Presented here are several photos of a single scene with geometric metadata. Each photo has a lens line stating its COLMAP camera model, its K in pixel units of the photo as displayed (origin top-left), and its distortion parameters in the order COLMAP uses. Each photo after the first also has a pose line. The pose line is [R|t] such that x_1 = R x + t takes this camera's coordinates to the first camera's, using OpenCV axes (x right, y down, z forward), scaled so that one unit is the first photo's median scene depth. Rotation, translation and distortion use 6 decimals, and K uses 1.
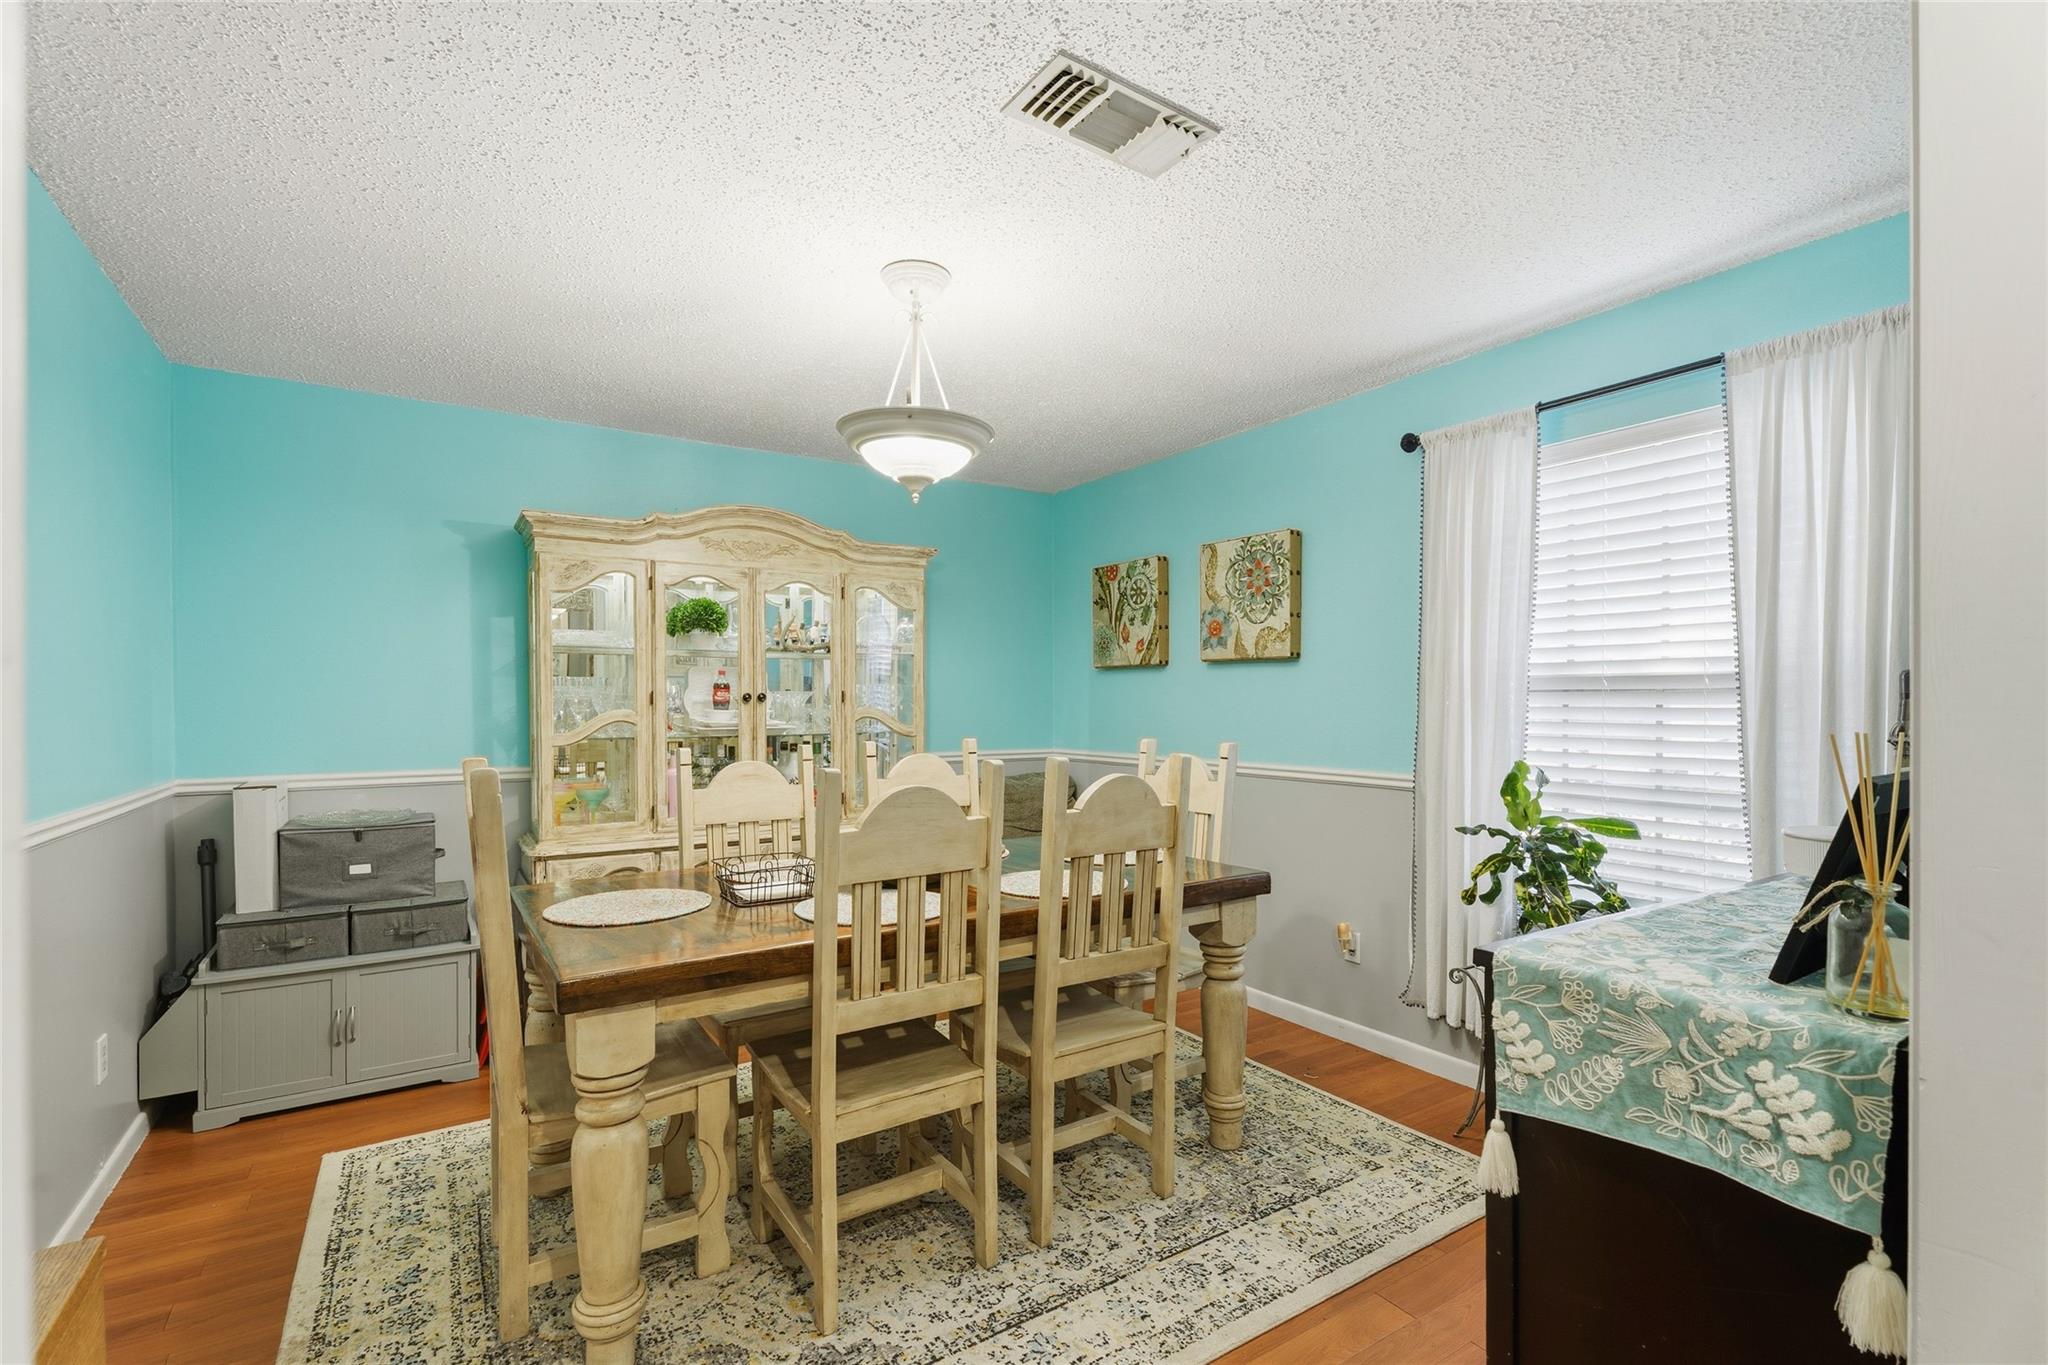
lens RADIAL K [[928.3, 0, 1016.4], [0, 928.3, 702.0], [0, 0, 1]] dist [0.004821, -0.001403]
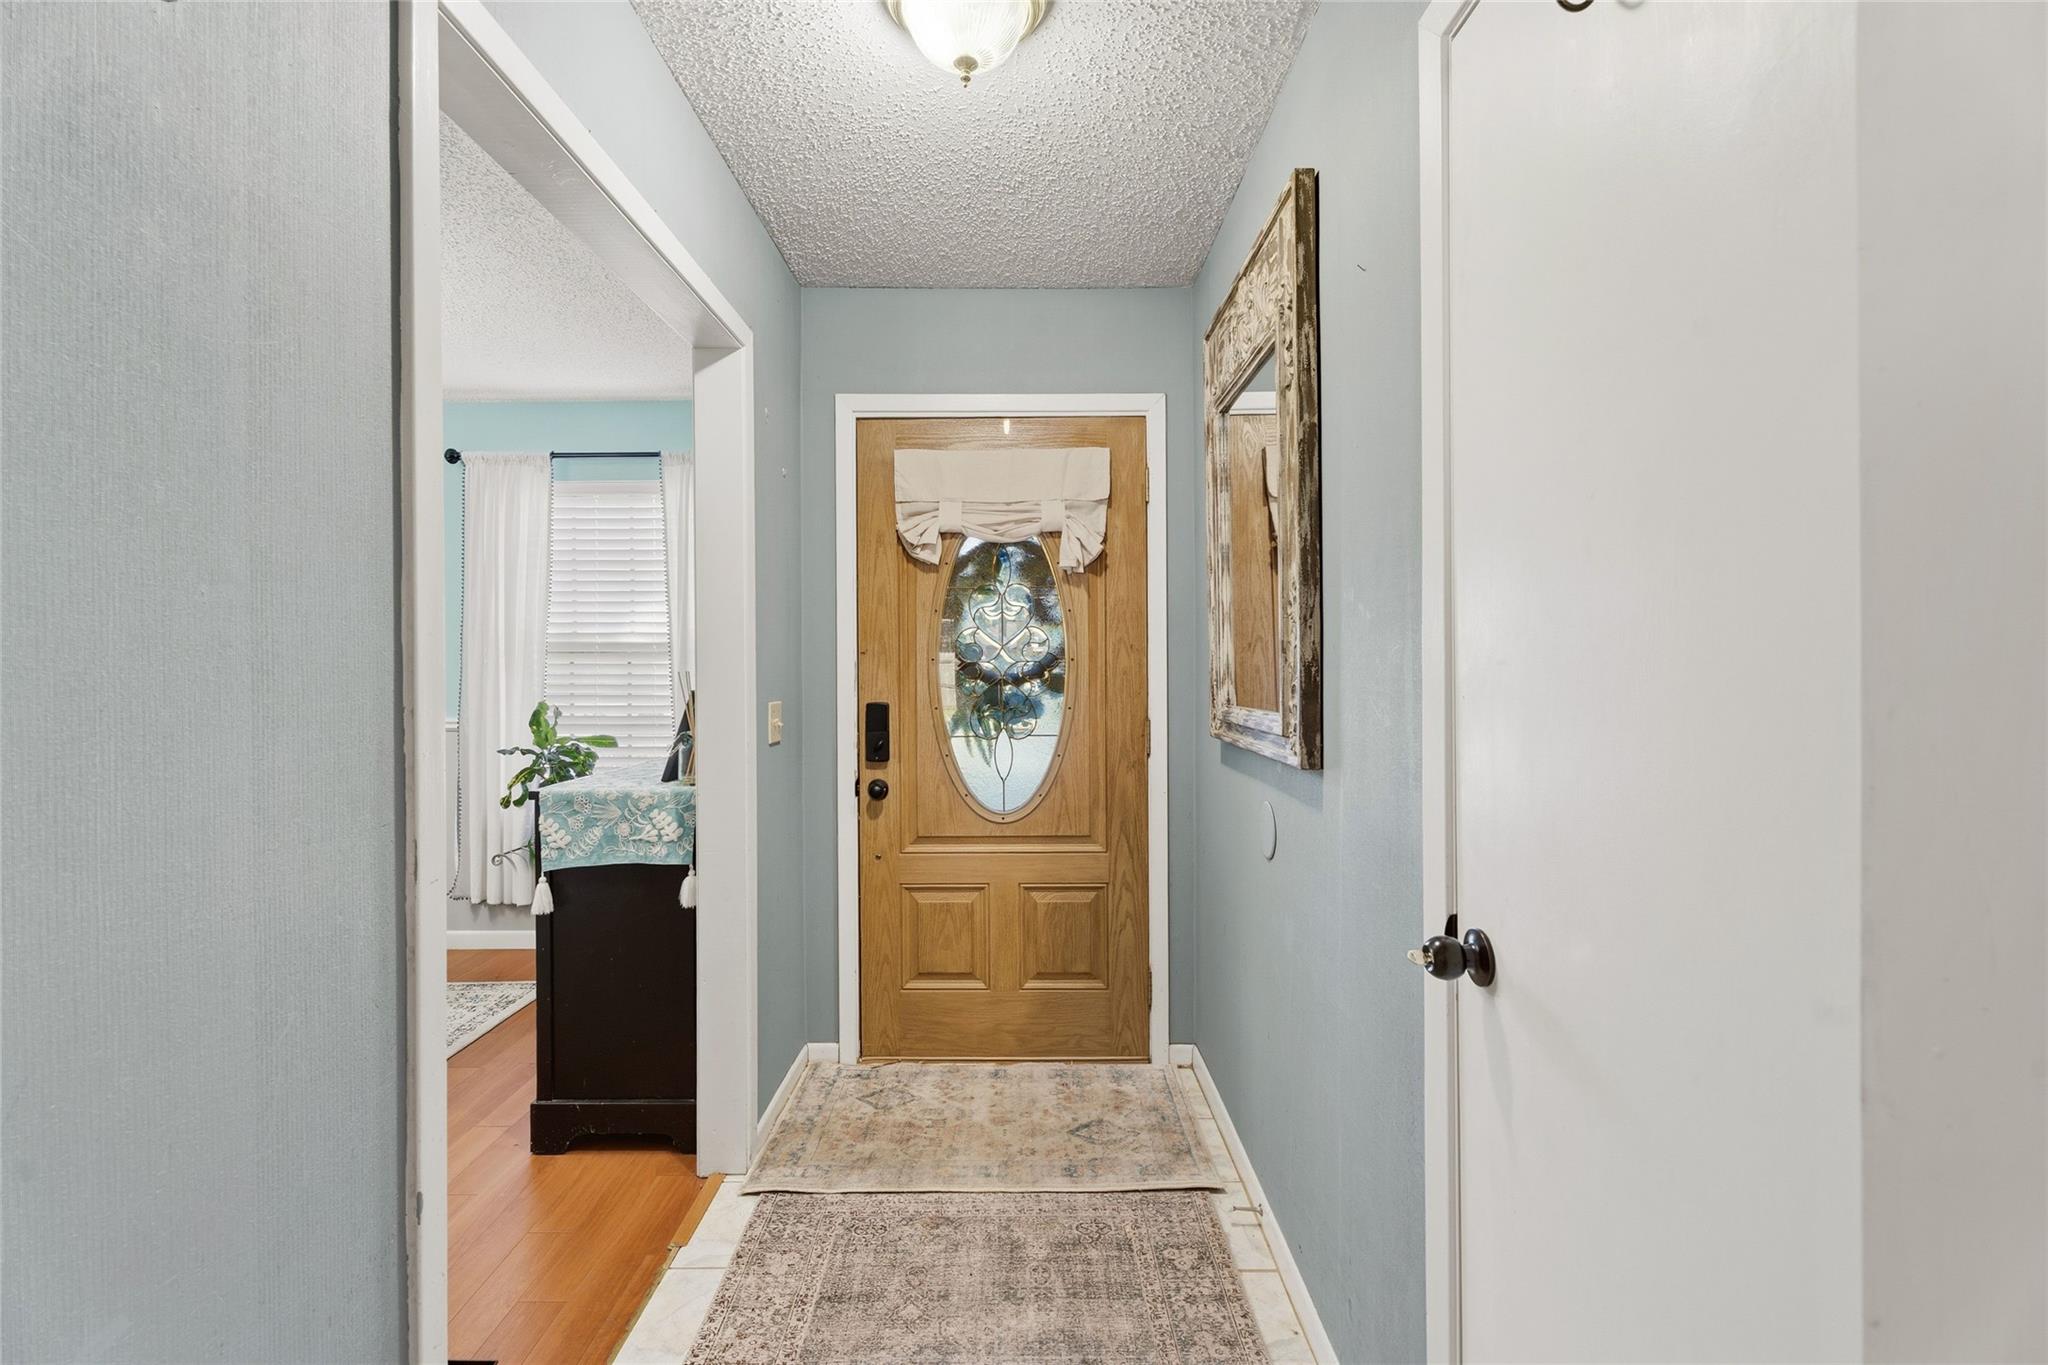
lens RADIAL K [[928.3, 0, 1018.0], [0, 928.3, 673.3], [0, 0, 1]] dist [0.004821, -0.001403]
pose [[0.552756, -0.011714, 0.833261, -0.265532], [0.002385, 0.999919, 0.012475, 0.003909], [-0.833340, -0.004908, 0.552739, -0.435956]]
